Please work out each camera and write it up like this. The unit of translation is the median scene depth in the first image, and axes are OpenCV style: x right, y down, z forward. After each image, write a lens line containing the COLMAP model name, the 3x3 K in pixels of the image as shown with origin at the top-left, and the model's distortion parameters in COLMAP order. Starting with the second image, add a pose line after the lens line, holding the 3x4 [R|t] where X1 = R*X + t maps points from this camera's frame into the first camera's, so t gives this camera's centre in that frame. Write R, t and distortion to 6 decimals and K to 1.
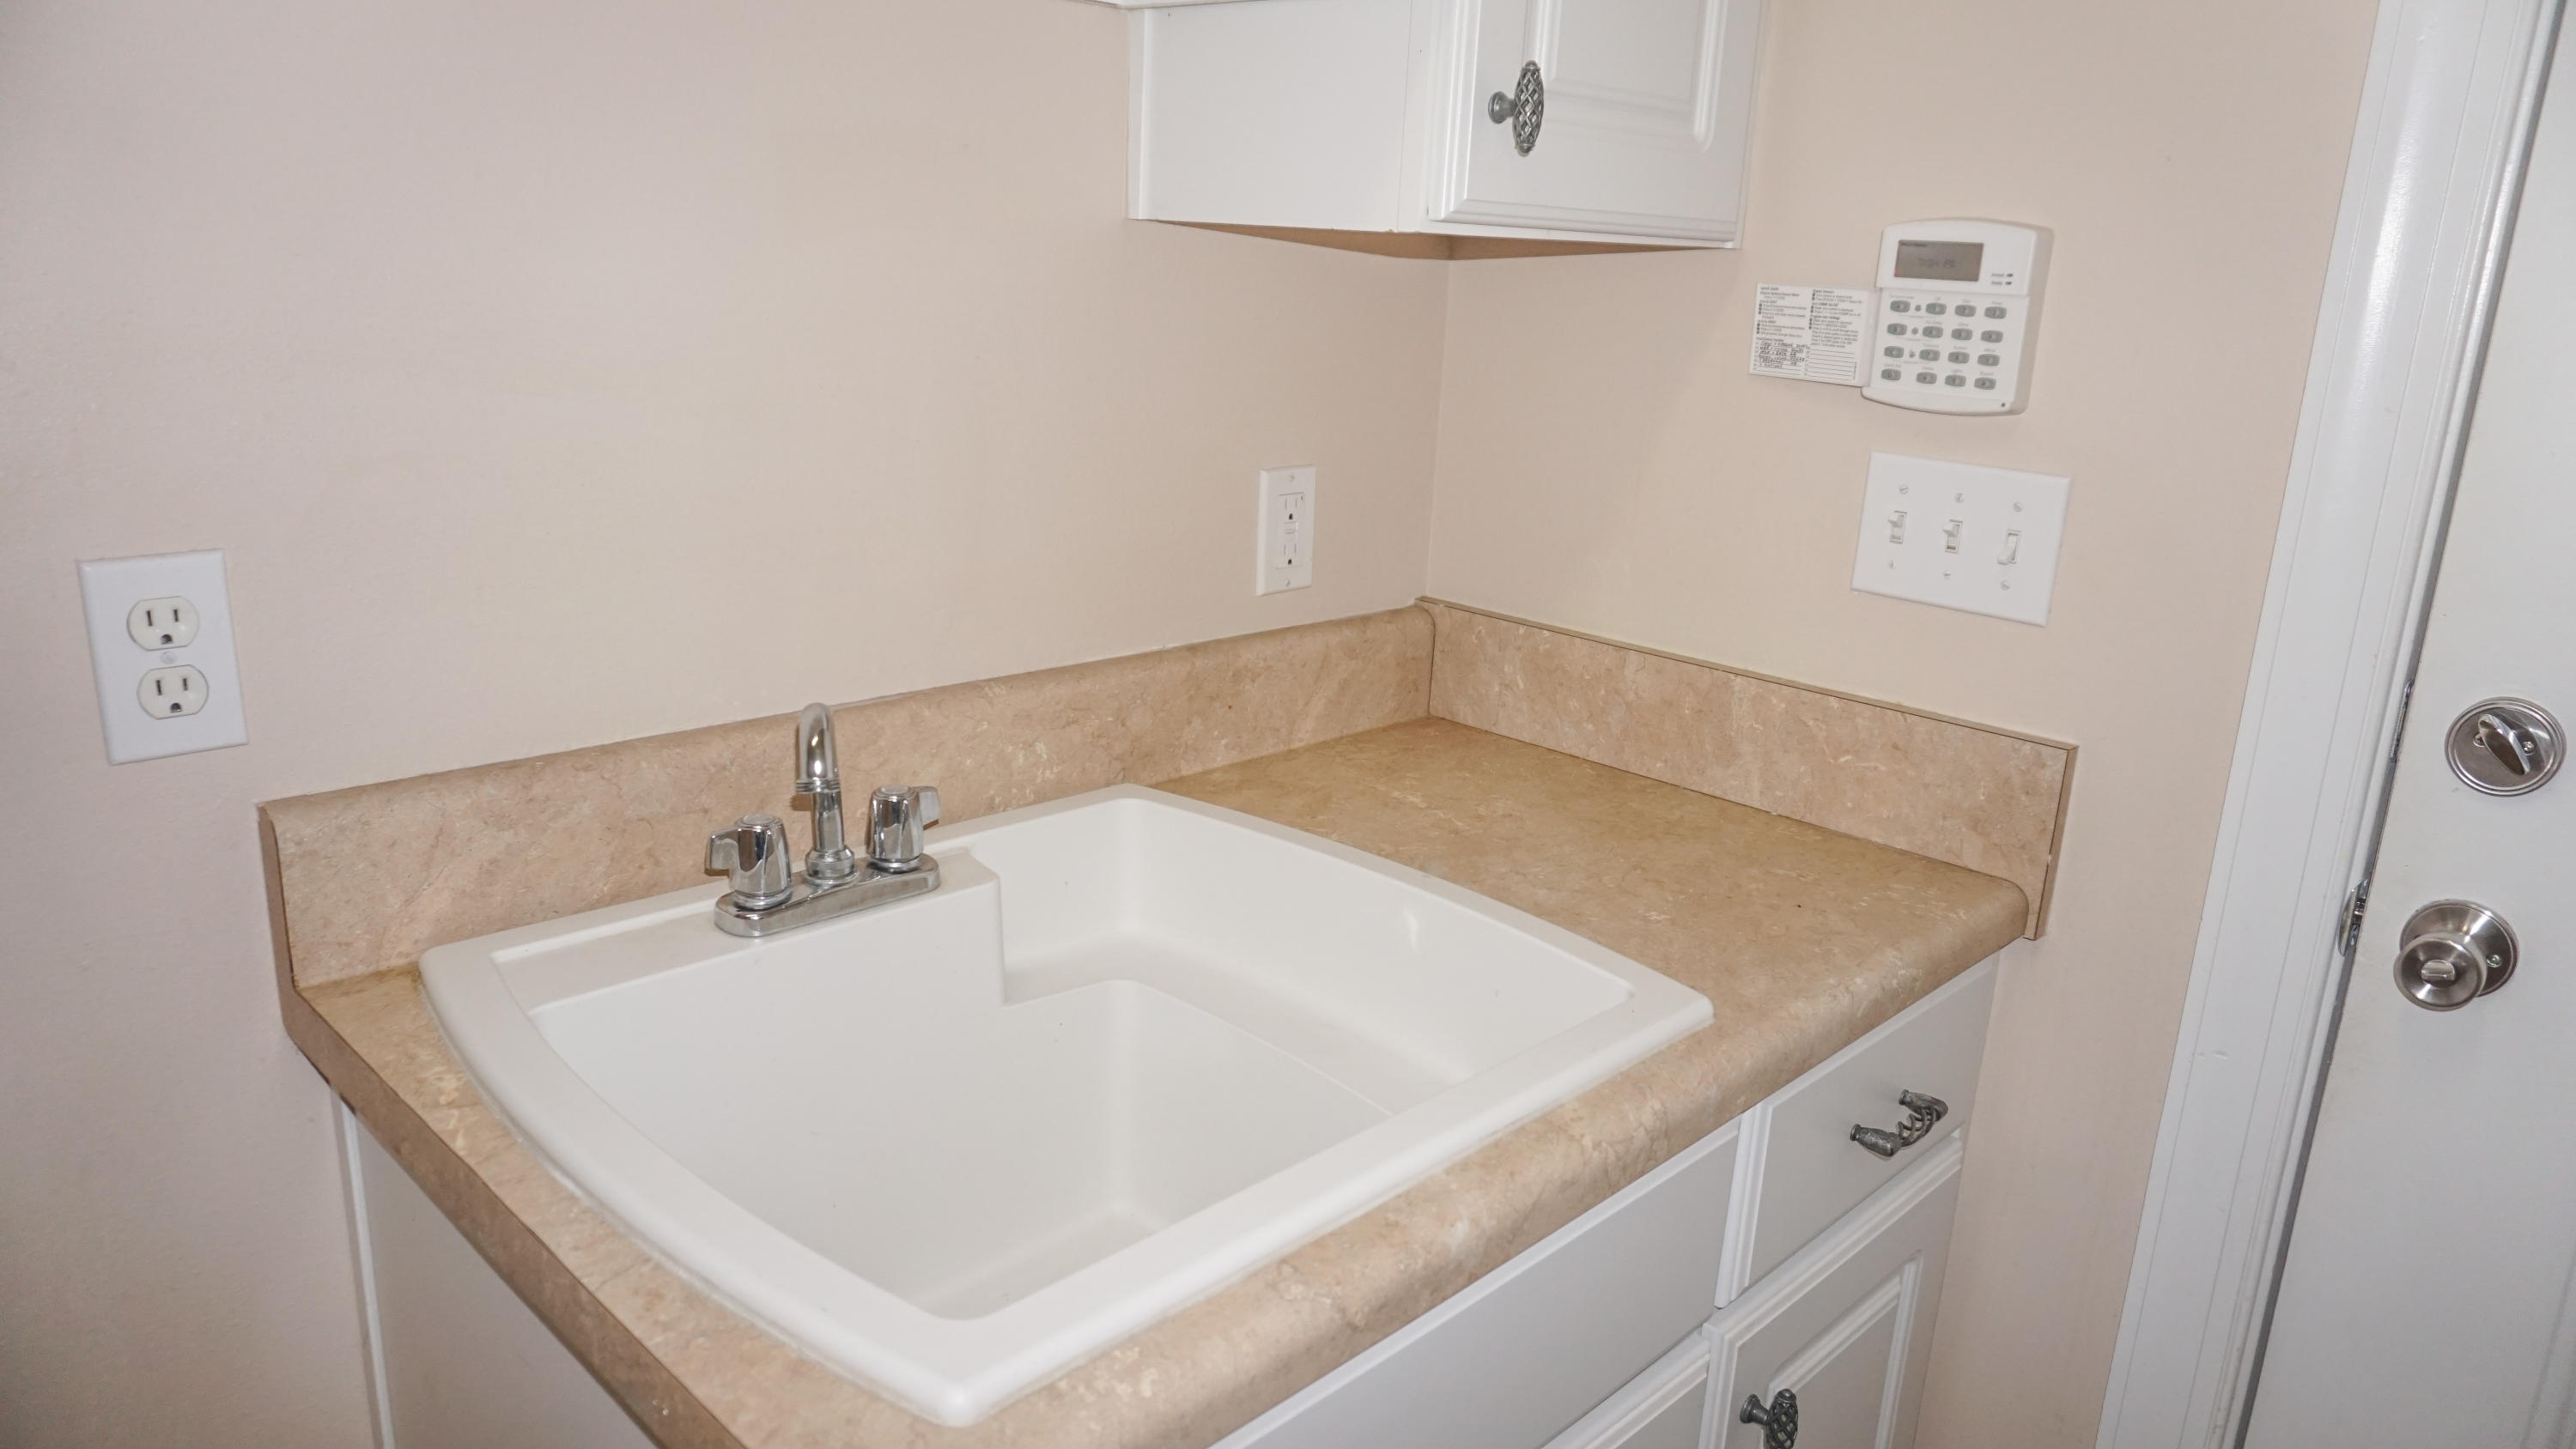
lens RADIAL K [[1716.2, 0, 1305.9], [0, 1716.2, 718.5], [0, 0, 1]] dist [-0.037194, 0.002367]
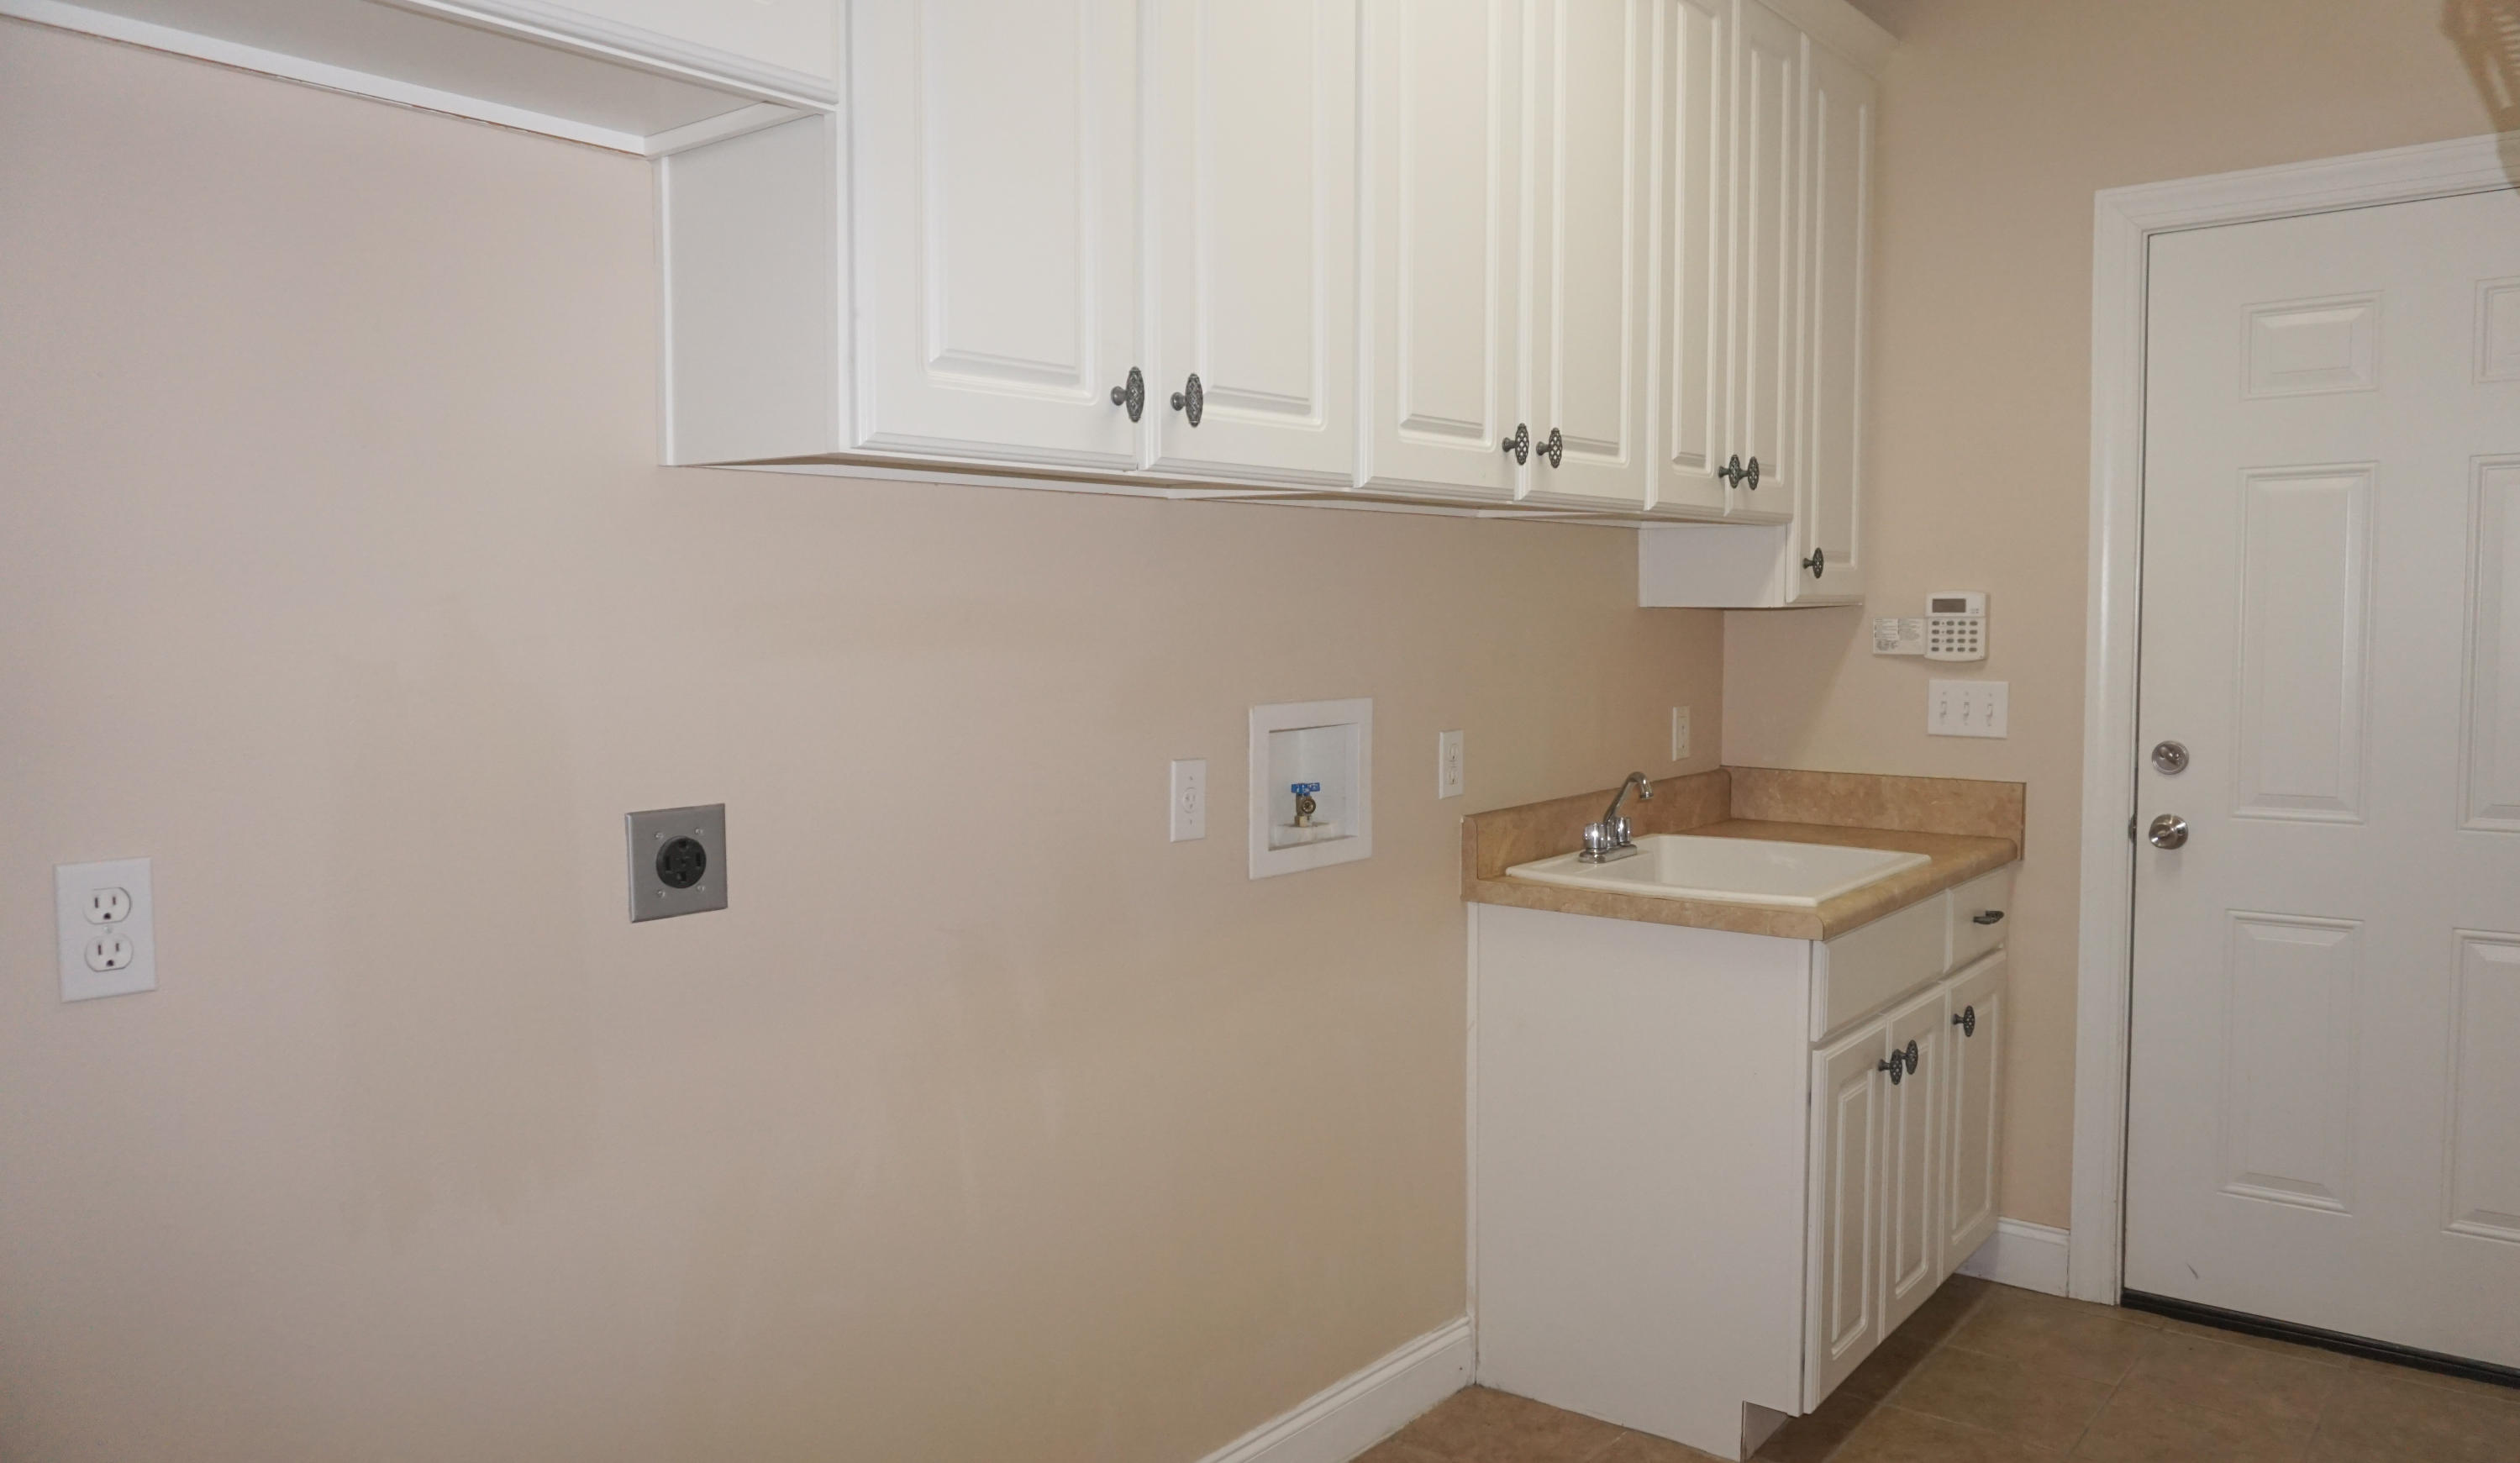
lens RADIAL K [[1885.9, 0, 1266.1], [0, 1885.9, 759.3], [0, 0, 1]] dist [-0.047679, -0.002828]
pose [[0.991038, -0.064161, 0.117159, -1.023903], [0.084524, 0.980377, -0.178089, 0.389430], [-0.103434, 0.186396, 0.977015, -1.670567]]
